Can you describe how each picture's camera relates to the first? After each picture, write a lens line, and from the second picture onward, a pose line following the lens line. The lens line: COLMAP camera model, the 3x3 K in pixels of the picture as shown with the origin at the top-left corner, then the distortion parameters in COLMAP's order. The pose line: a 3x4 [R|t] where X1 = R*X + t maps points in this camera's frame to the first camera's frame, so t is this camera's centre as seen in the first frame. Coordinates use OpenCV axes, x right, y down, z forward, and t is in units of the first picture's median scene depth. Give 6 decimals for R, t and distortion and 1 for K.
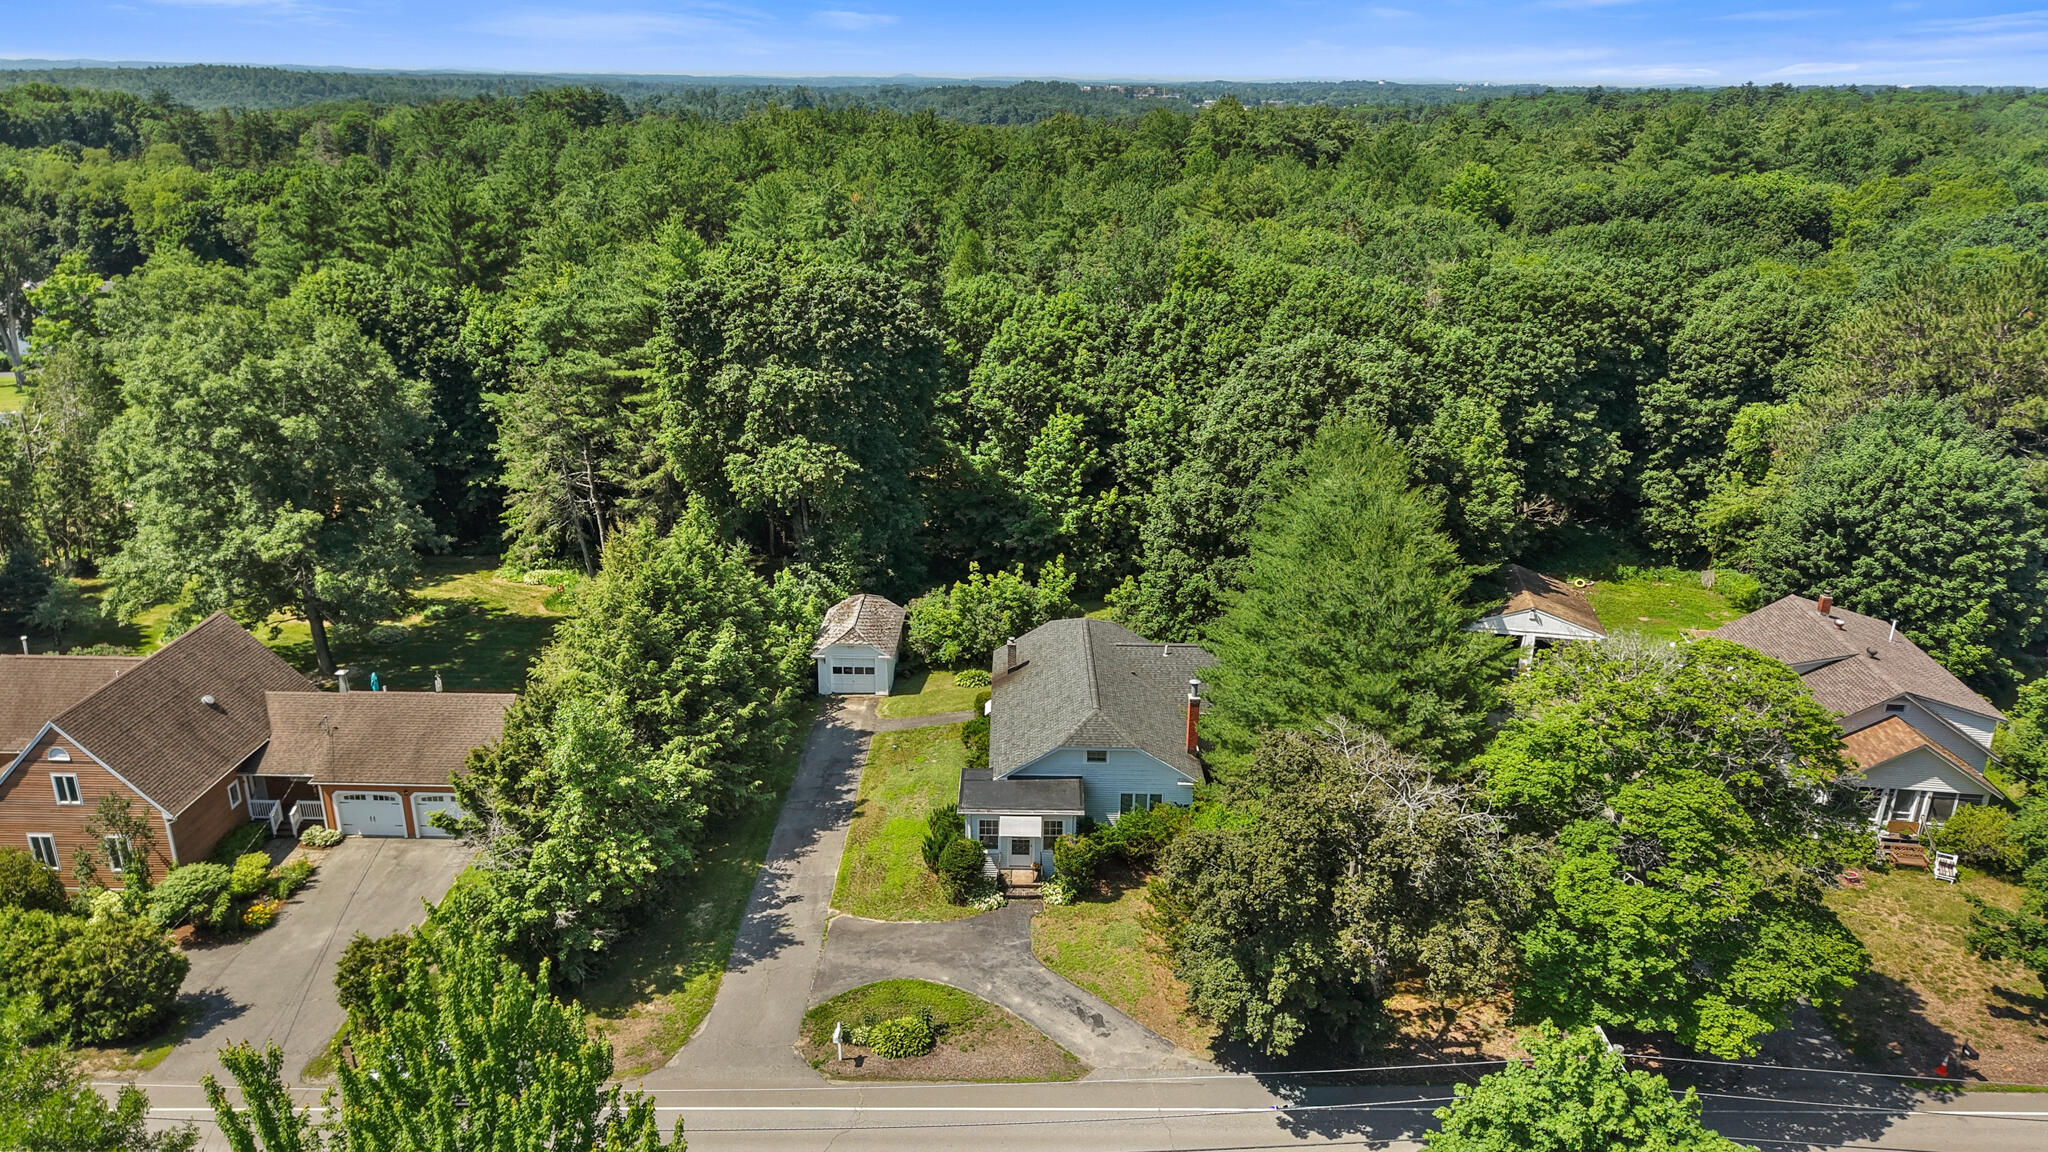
lens RADIAL K [[1368.3, 0, 1019.9], [0, 1368.3, 539.0], [0, 0, 1]] dist [0.066416, -0.095165]
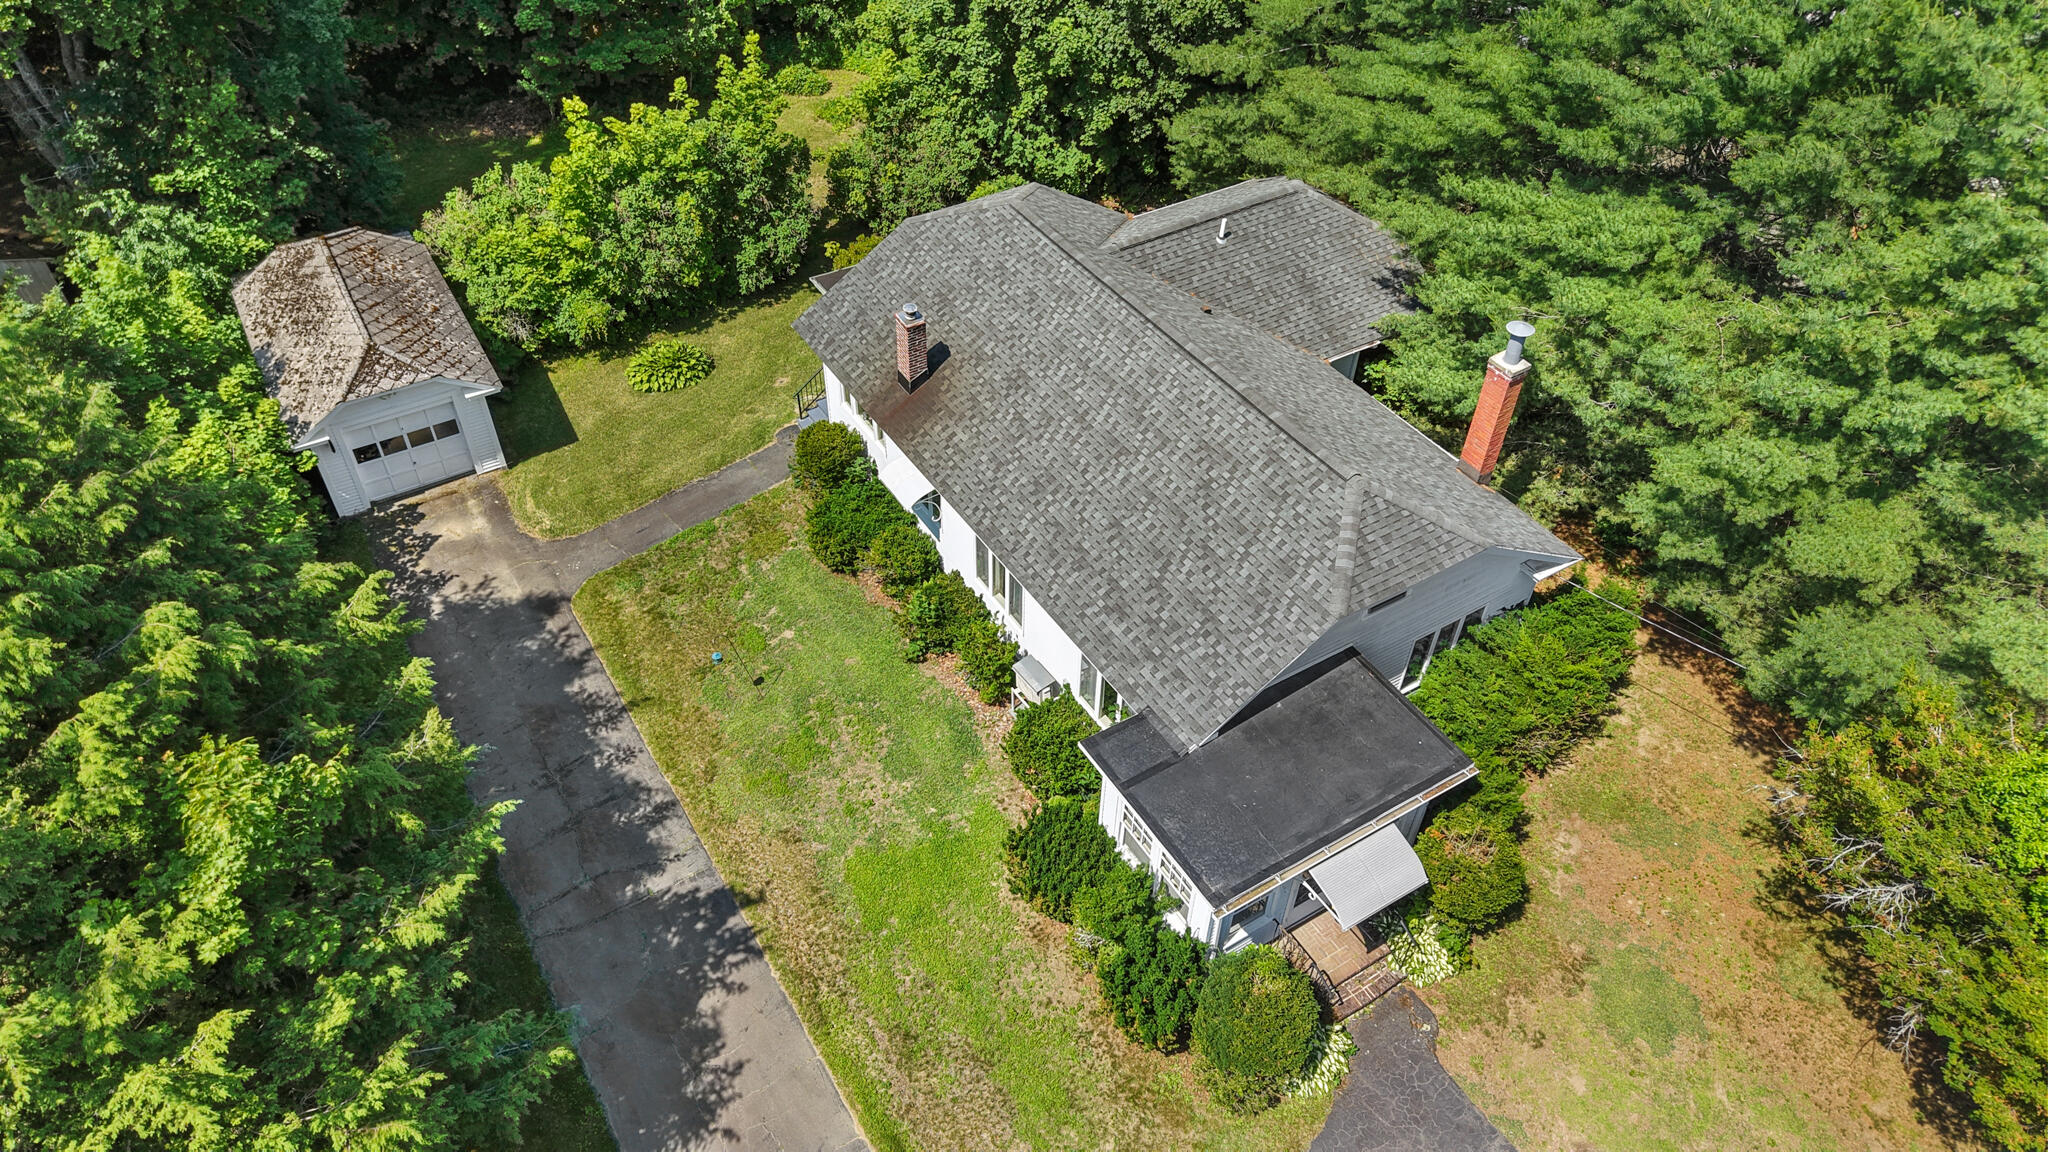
lens RADIAL K [[1368.3, 0, 1019.9], [0, 1368.3, 539.0], [0, 0, 1]] dist [0.066416, -0.095165]
pose [[0.848576, -0.357172, 0.390316, -0.137754], [0.158907, 0.875733, 0.455894, -0.038206], [-0.504645, -0.324837, 0.799884, 0.565167]]
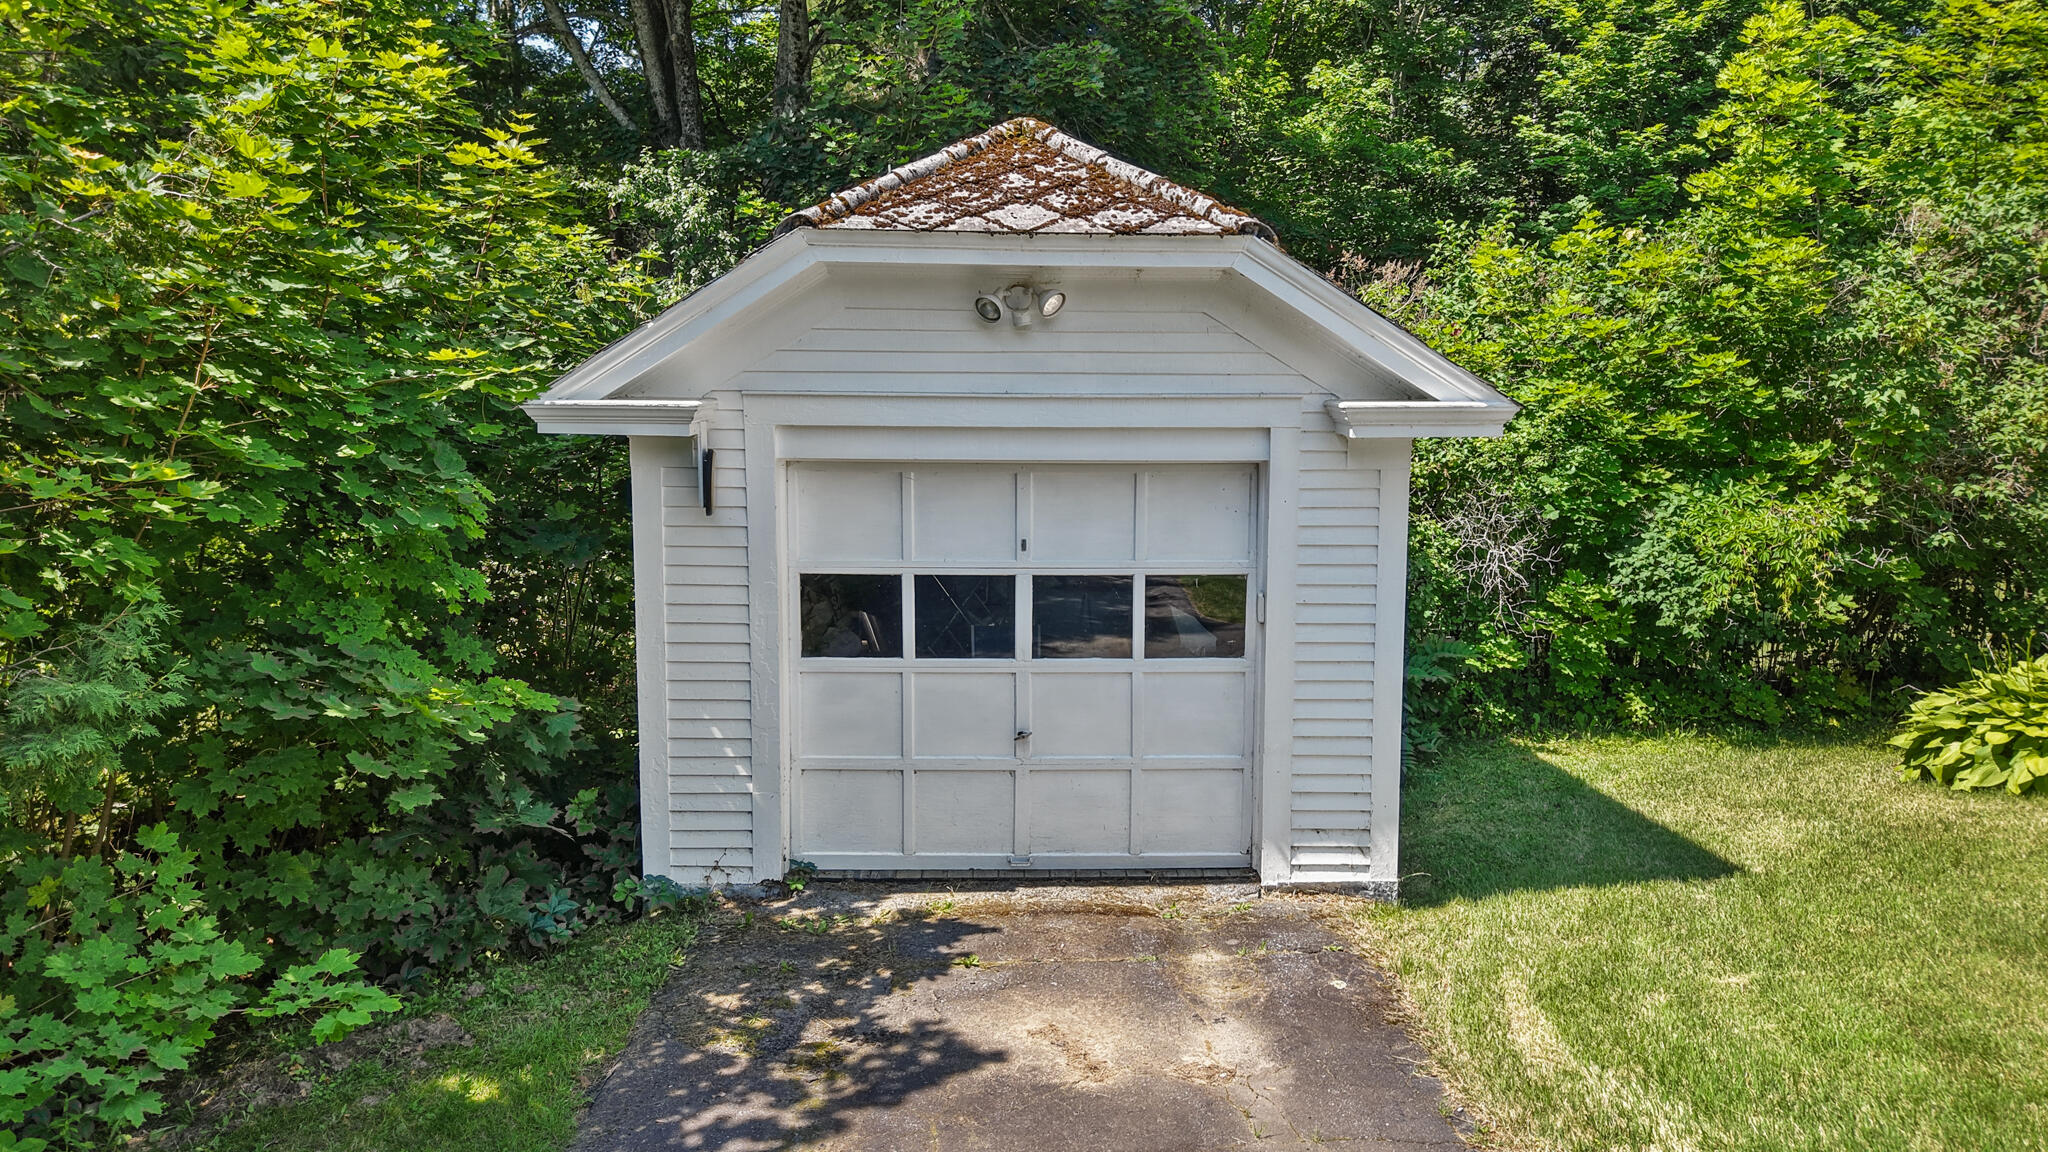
lens RADIAL K [[1388.5, 0, 1026.0], [0, 1388.5, 544.8], [0, 0, 1]] dist [0.048934, -0.087118]
pose [[0.999920, -0.011789, 0.004545, -0.121743], [0.012399, 0.984705, -0.173789, 0.107577], [-0.002427, 0.173832, 0.984772, 0.908489]]
